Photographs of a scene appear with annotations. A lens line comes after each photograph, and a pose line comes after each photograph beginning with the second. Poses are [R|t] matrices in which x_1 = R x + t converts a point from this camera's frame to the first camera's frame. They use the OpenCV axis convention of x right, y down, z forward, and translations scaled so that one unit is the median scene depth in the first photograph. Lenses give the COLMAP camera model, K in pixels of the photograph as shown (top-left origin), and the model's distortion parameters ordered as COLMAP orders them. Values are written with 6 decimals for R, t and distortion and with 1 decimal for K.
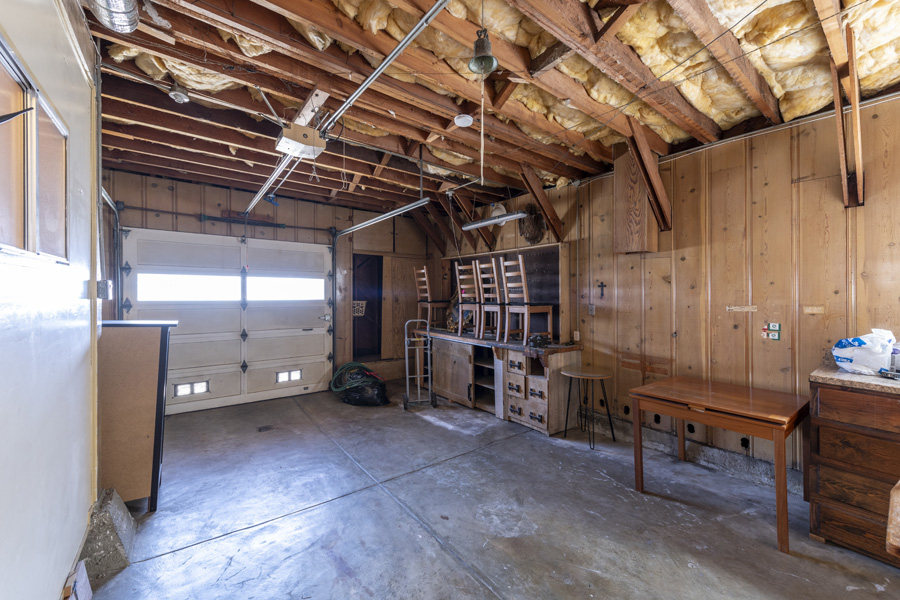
lens RADIAL K [[356.2, 0, 452.0], [0, 356.2, 288.9], [0, 0, 1]] dist [0.002448, 0.000000]
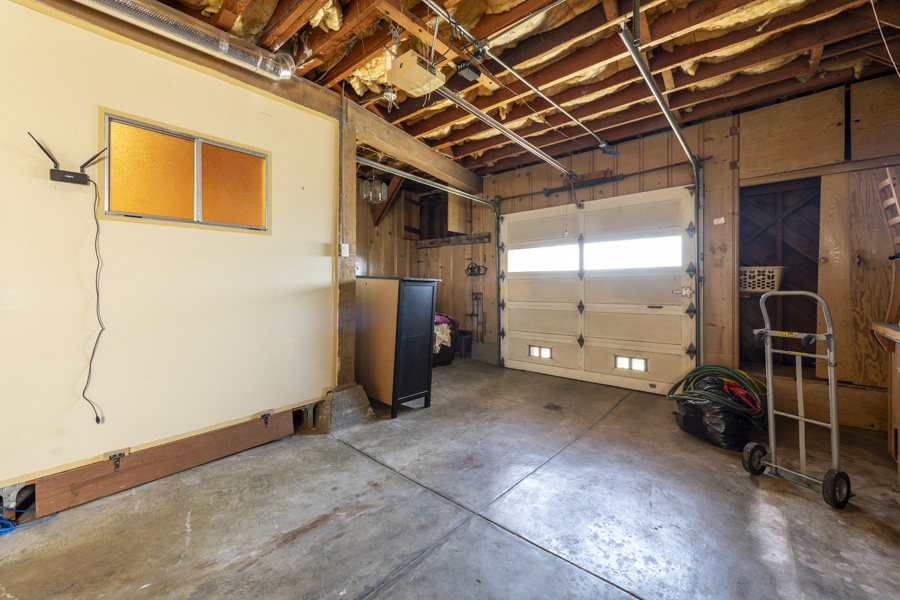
lens RADIAL K [[356.2, 0, 452.0], [0, 356.2, 288.9], [0, 0, 1]] dist [0.002448, 0.000000]
pose [[0.201744, 0.000215, -0.979438, 0.255185], [0.020723, 0.999775, 0.004488, 0.070622], [0.979219, -0.021202, 0.201694, 0.482488]]
